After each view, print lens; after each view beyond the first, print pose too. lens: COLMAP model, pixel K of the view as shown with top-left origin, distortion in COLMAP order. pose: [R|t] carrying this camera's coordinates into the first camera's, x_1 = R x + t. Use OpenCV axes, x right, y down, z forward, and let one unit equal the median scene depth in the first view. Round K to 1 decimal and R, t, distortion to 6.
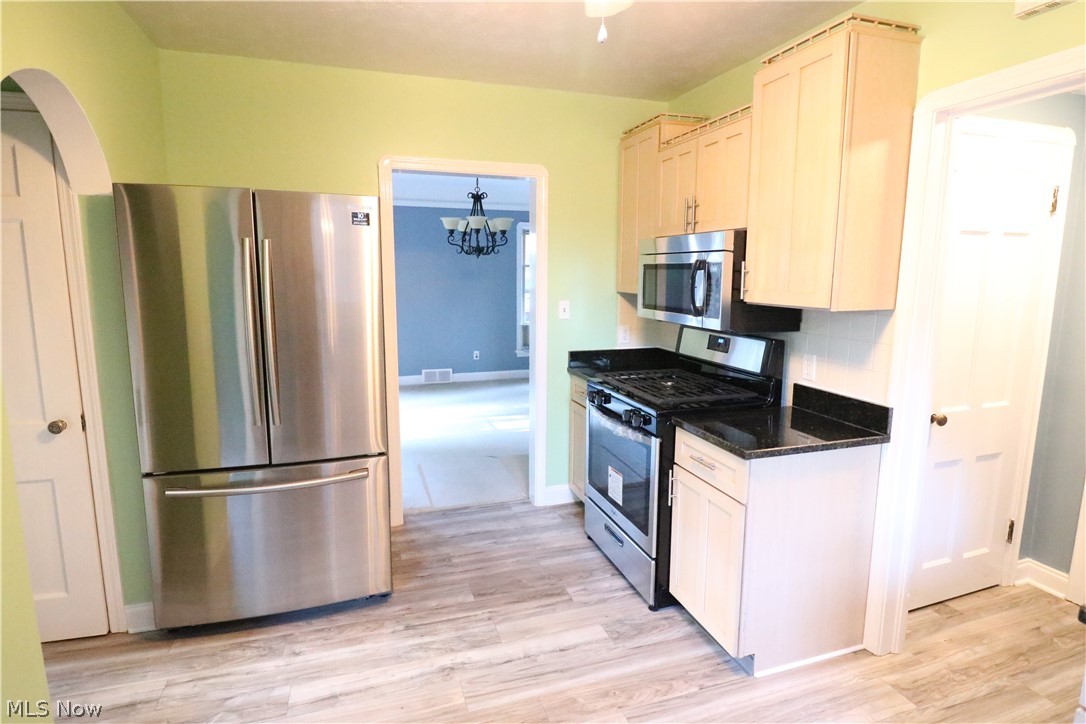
lens RADIAL K [[554.7, 0, 545.0], [0, 554.7, 356.7], [0, 0, 1]] dist [-0.006086, -0.006182]
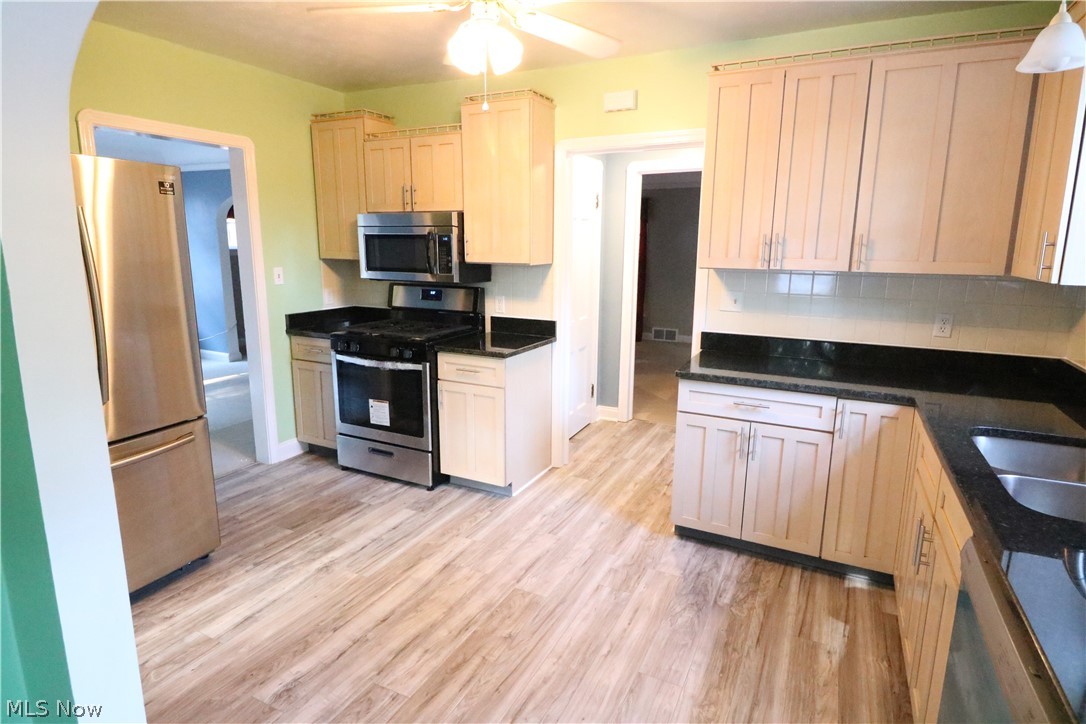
lens RADIAL K [[583.2, 0, 541.1], [0, 583.2, 362.4], [0, 0, 1]] dist [-0.001262, -0.001051]
pose [[0.708009, -0.141996, 0.691781, -0.579015], [0.103173, 0.989865, 0.097589, 0.032601], [-0.698626, 0.002279, 0.715483, -0.228719]]
